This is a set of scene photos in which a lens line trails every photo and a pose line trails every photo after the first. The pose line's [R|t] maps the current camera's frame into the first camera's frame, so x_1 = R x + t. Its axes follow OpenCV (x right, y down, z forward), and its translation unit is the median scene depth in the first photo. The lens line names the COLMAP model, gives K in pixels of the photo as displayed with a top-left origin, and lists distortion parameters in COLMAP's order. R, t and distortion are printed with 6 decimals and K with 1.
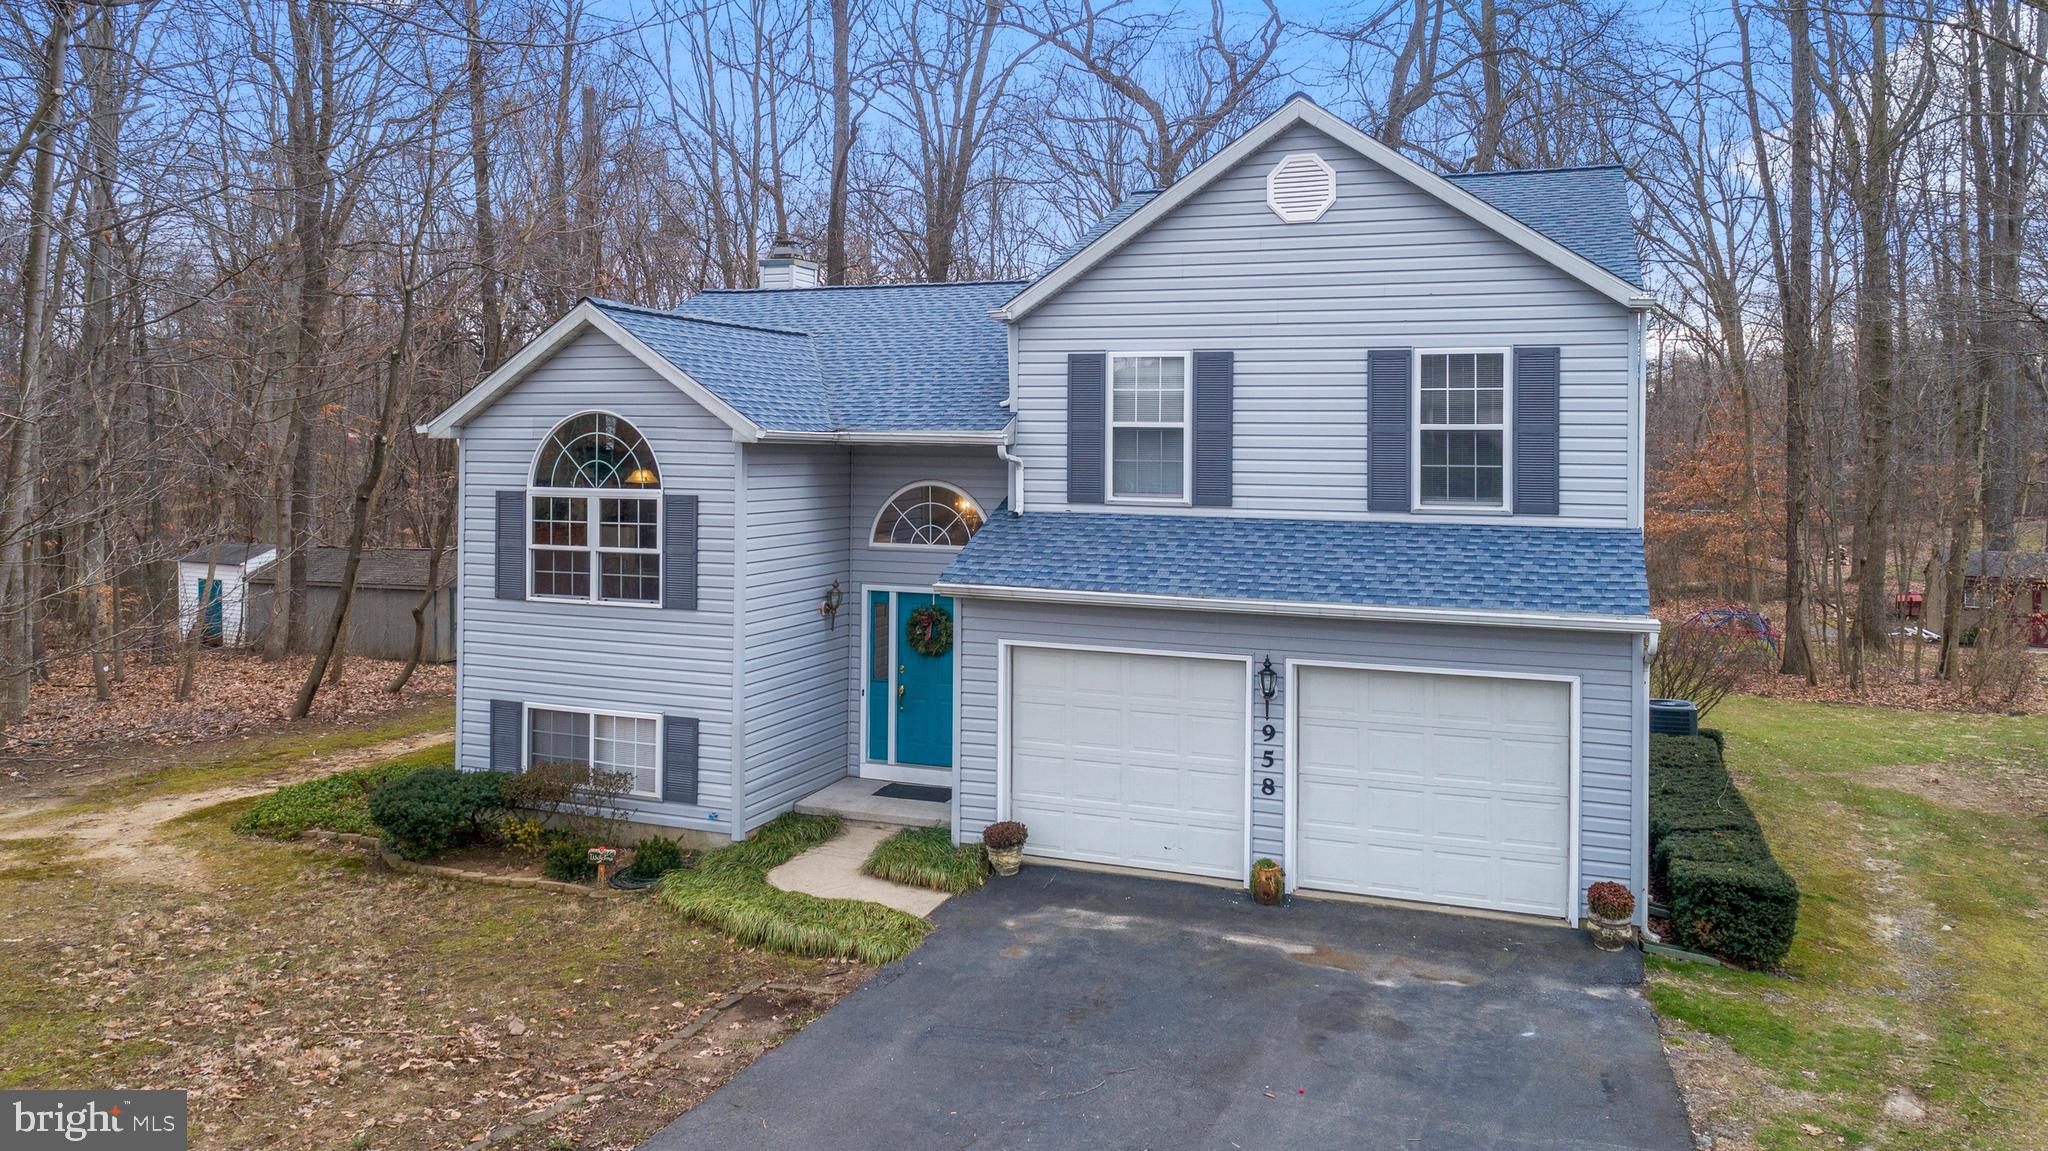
lens RADIAL K [[1363.0, 0, 1016.0], [0, 1363.0, 579.3], [0, 0, 1]] dist [-0.006881, 0.002517]
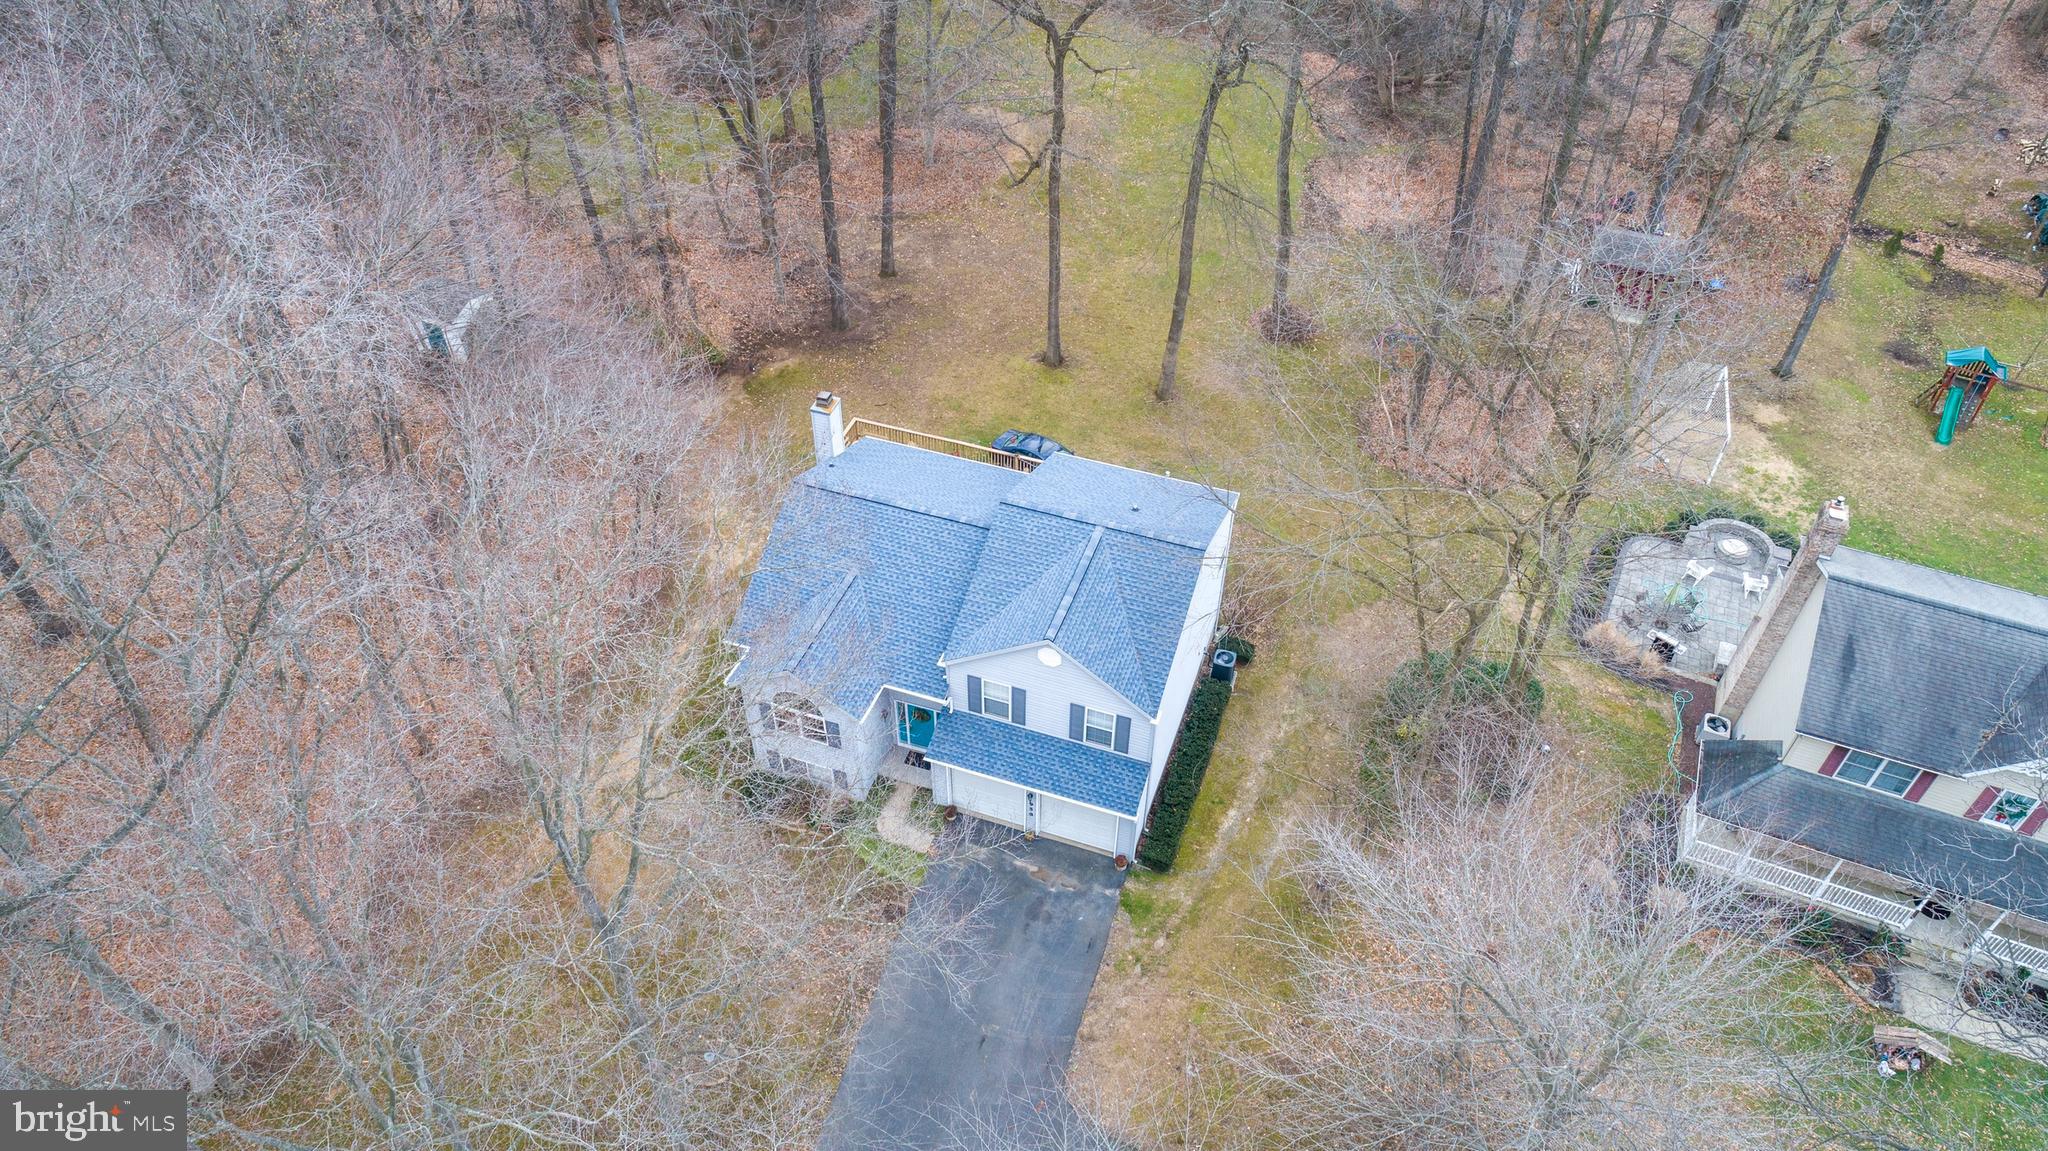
lens RADIAL K [[1363.0, 0, 1029.4], [0, 1363.0, 577.8], [0, 0, 1]] dist [-0.006881, 0.002517]
pose [[0.999606, -0.017685, 0.021816, 0.108023], [-0.002681, 0.713174, 0.700982, -2.255365], [-0.027956, -0.700764, 0.712845, -0.818380]]
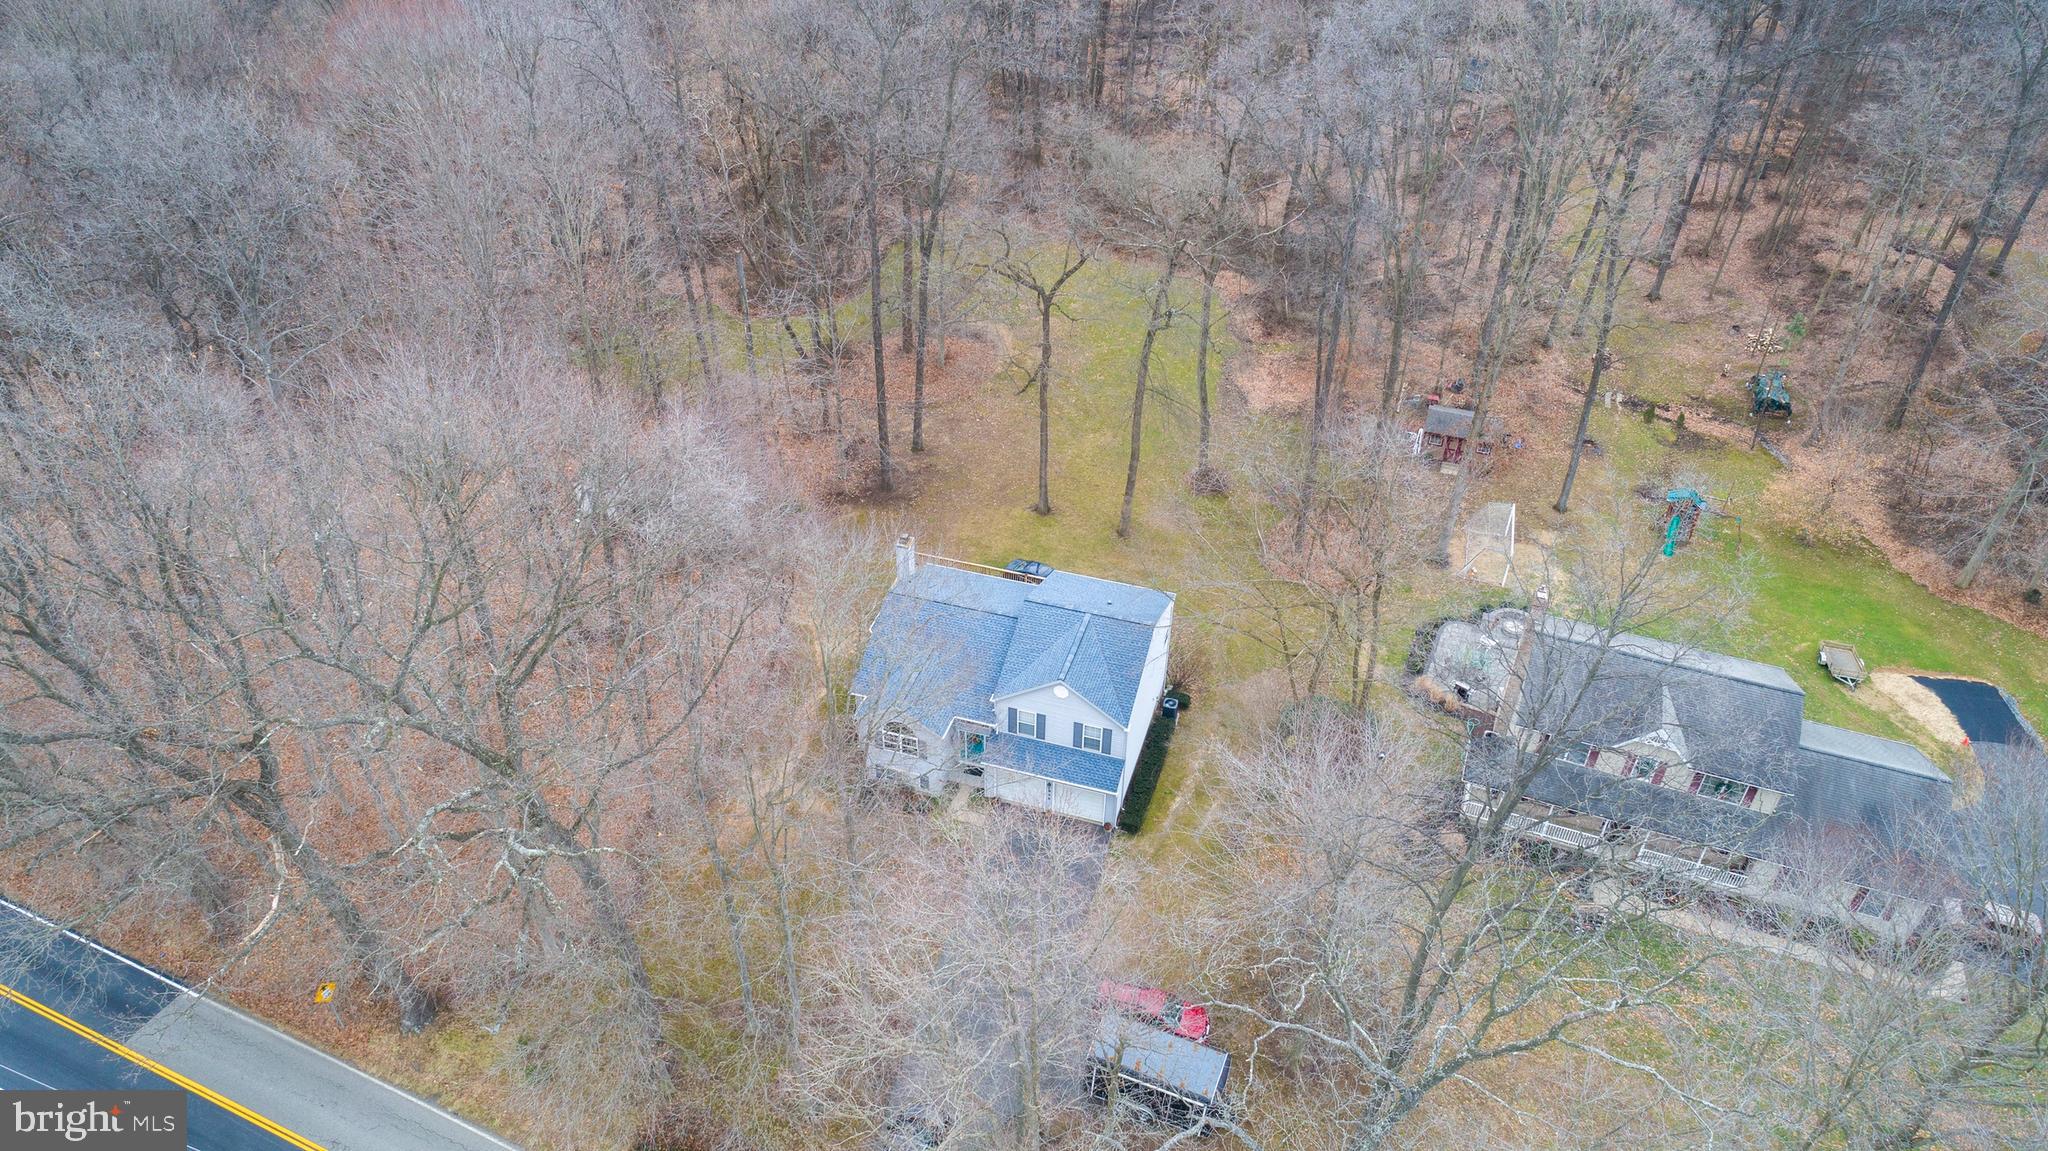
lens RADIAL K [[1363.0, 0, 1023.0], [0, 1363.0, 578.4], [0, 0, 1]] dist [-0.006881, 0.002517]
pose [[0.997921, -0.036104, 0.053385, -0.134688], [-0.004871, 0.783723, 0.621092, -3.238780], [-0.064263, -0.620061, 0.781918, -2.172373]]
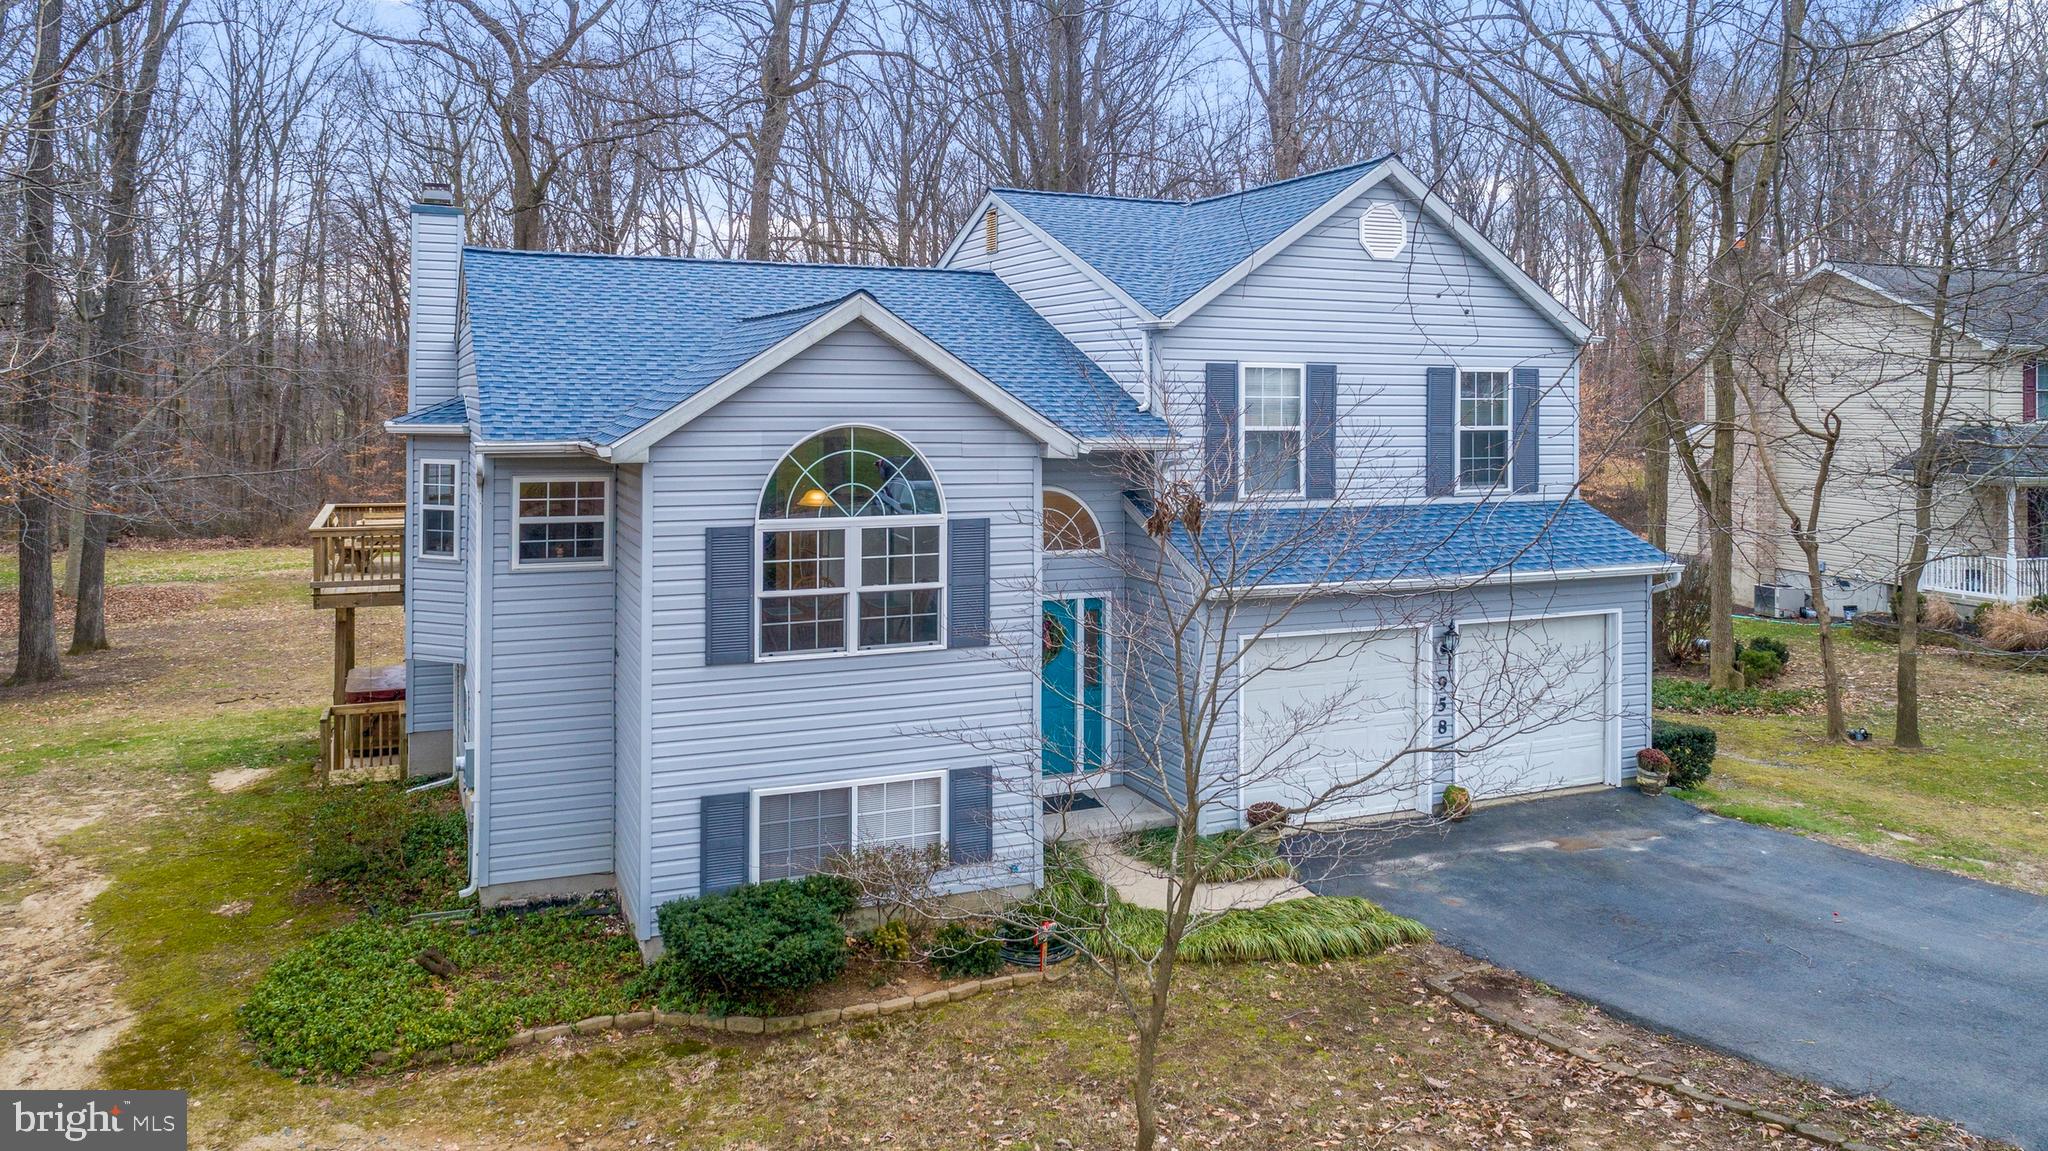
lens RADIAL K [[1363.0, 0, 1025.1], [0, 1363.0, 555.8], [0, 0, 1]] dist [-0.006881, 0.002517]
pose [[0.737357, -0.080905, 0.670641, -0.807507], [0.080446, 0.996254, 0.031738, -0.062232], [-0.670696, 0.030548, 0.741103, 0.314911]]
